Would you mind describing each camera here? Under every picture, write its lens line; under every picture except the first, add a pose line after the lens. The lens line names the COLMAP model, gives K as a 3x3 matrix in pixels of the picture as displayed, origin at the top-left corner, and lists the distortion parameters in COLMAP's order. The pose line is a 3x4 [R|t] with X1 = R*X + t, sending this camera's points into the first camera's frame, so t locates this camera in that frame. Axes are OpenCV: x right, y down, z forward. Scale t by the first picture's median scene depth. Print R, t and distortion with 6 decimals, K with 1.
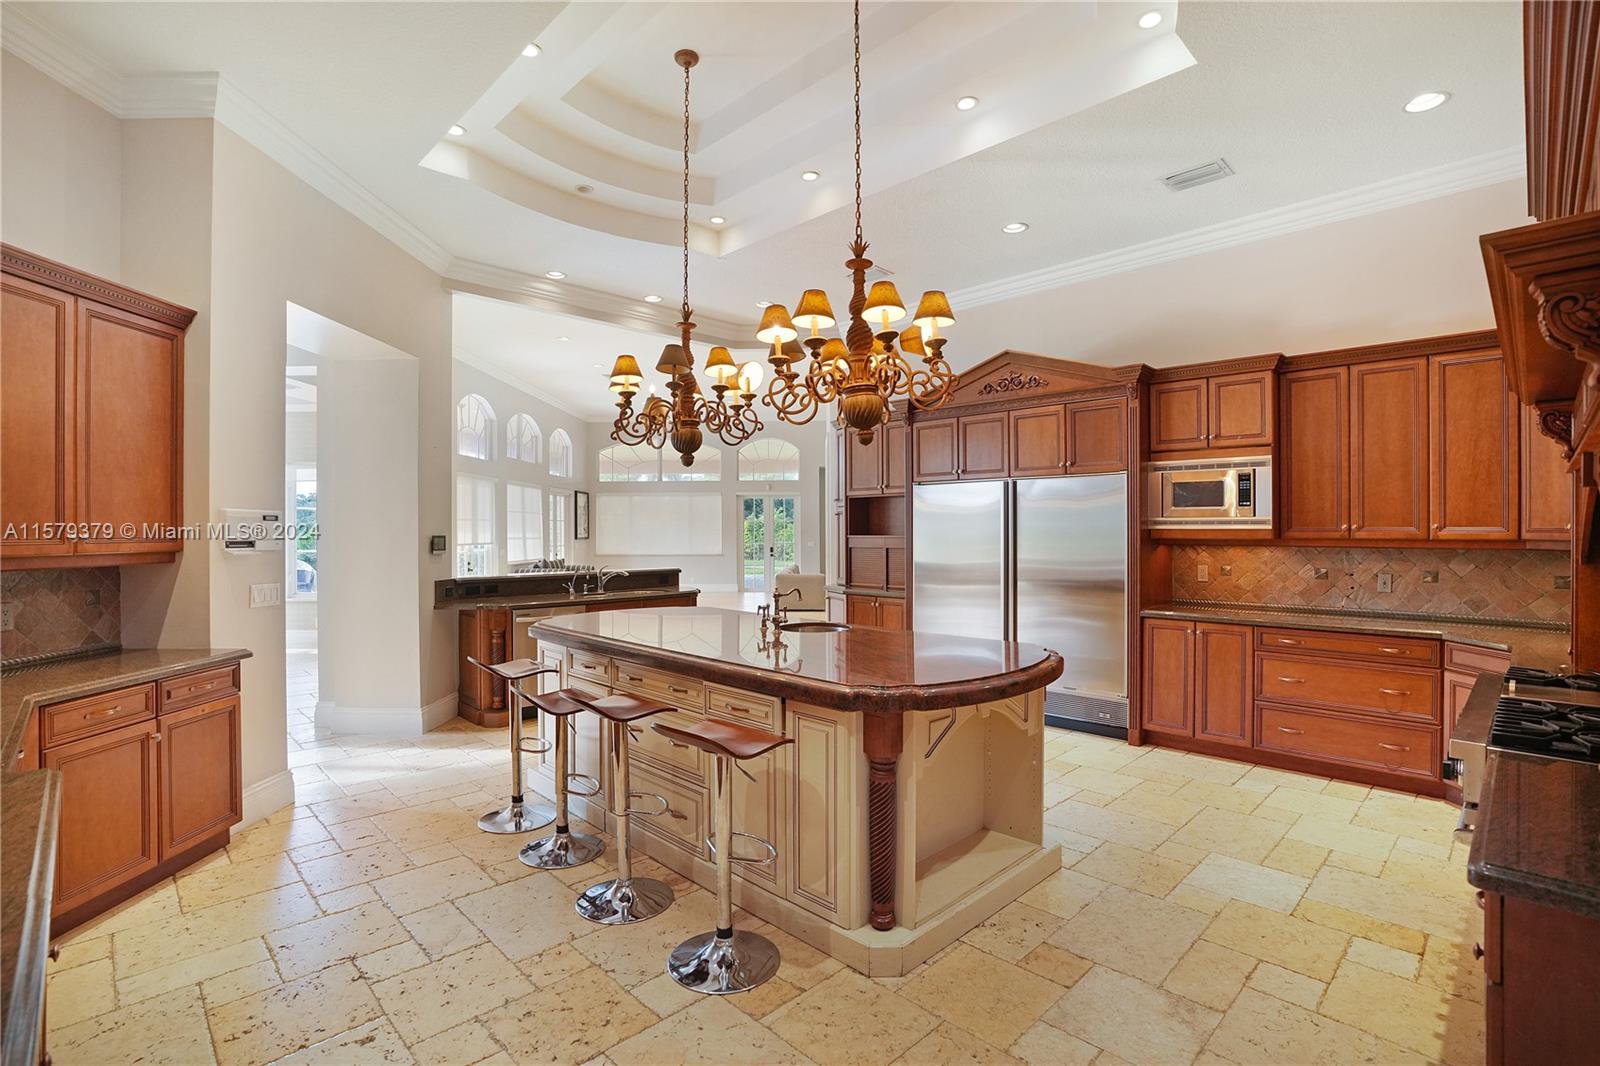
lens RADIAL K [[750.5, 0, 805.1], [0, 750.5, 518.4], [0, 0, 1]] dist [-0.045052, 0.001075]
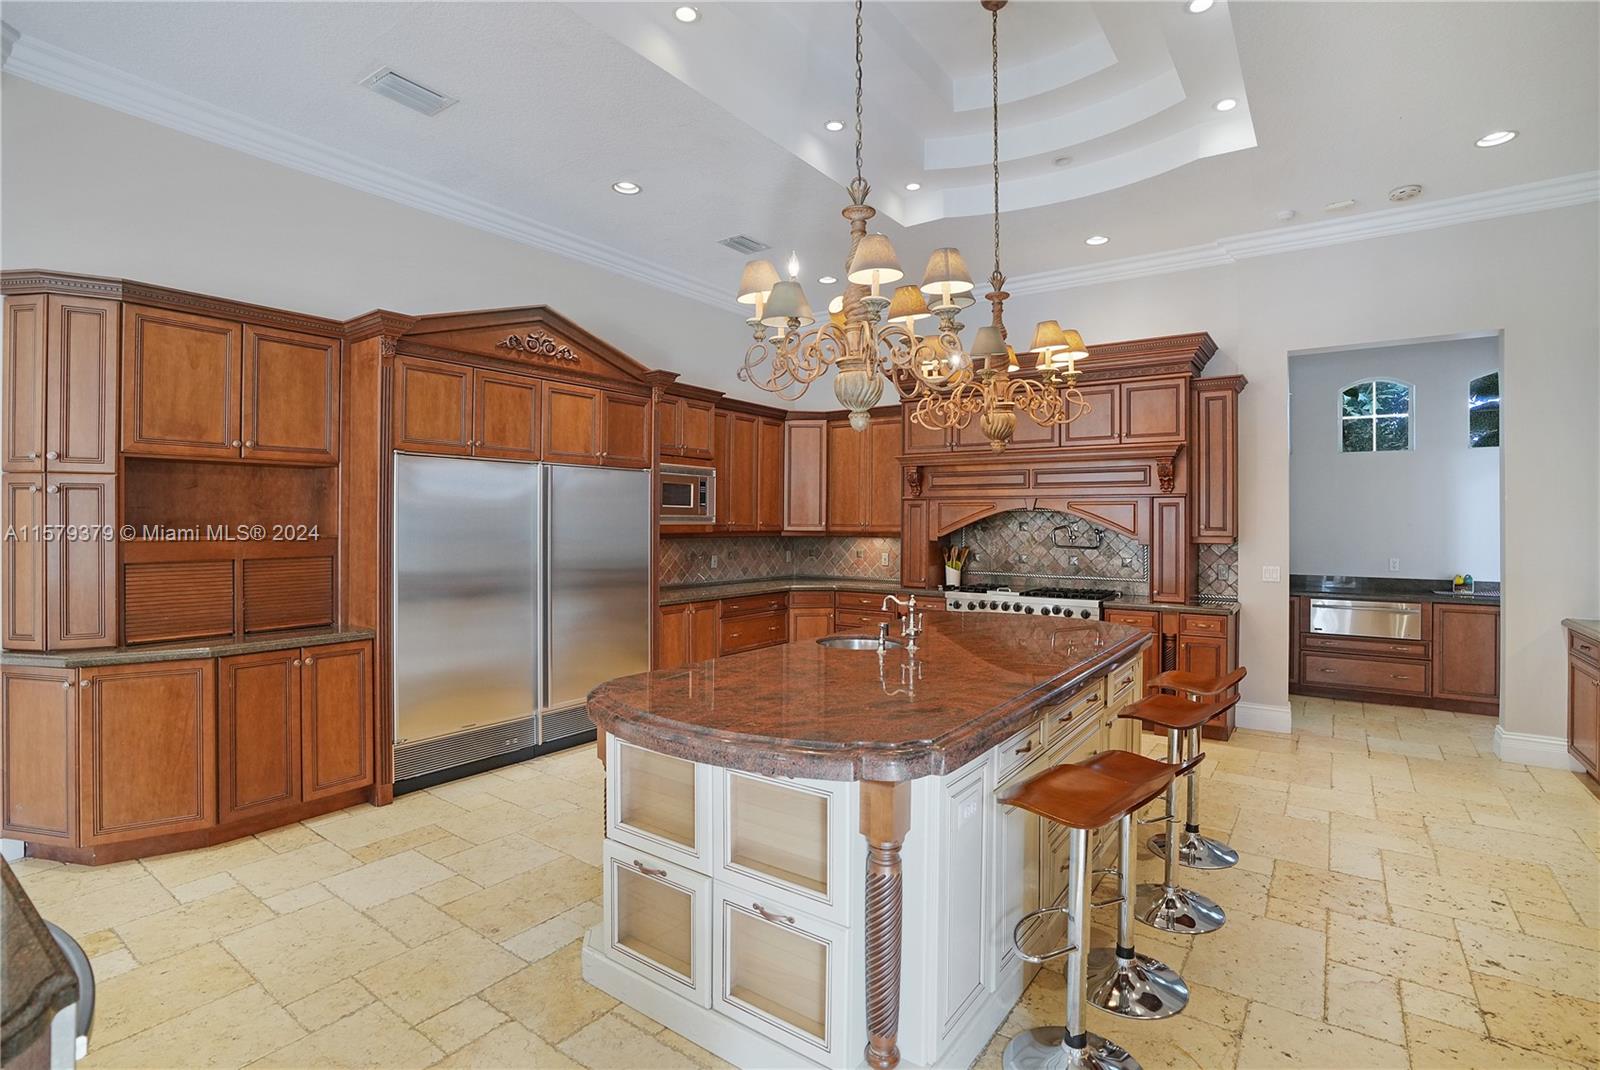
lens RADIAL K [[750.5, 0, 805.1], [0, 750.5, 520.4], [0, 0, 1]] dist [-0.045052, 0.001075]
pose [[-0.167229, 0.006426, 0.985897, -0.705388], [-0.004984, 0.999960, -0.007363, 0.017282], [-0.985906, -0.006145, -0.167190, 1.042716]]
